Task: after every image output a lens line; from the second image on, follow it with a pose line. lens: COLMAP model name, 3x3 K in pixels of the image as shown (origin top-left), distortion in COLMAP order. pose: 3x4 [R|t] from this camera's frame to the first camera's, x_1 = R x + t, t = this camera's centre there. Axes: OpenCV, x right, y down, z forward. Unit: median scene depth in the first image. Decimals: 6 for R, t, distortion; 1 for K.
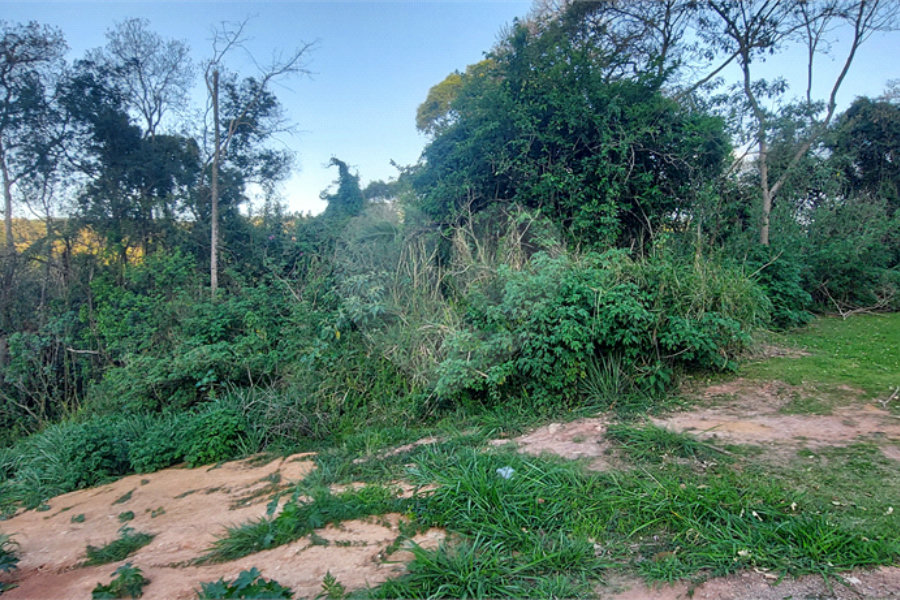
lens RADIAL K [[545.9, 0, 442.5], [0, 545.9, 301.0], [0, 0, 1]] dist [-0.015713, 0.000209]
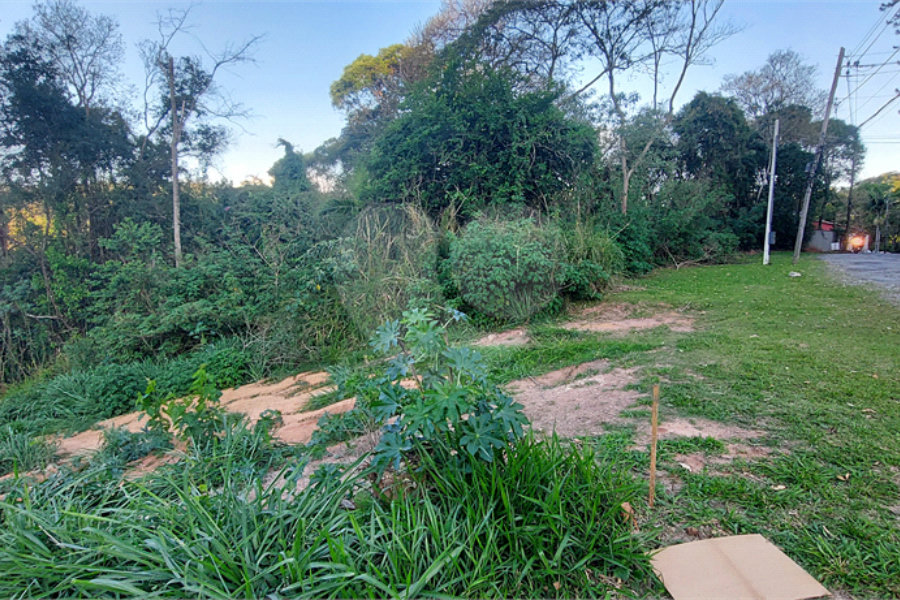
lens RADIAL K [[536.7, 0, 450.8], [0, 536.7, 306.8], [0, 0, 1]] dist [-0.016743, -0.003157]
pose [[0.978275, -0.037403, 0.203911, -0.145776], [0.022512, 0.996940, 0.074865, 0.021535], [-0.206088, -0.068648, 0.976123, -0.306937]]
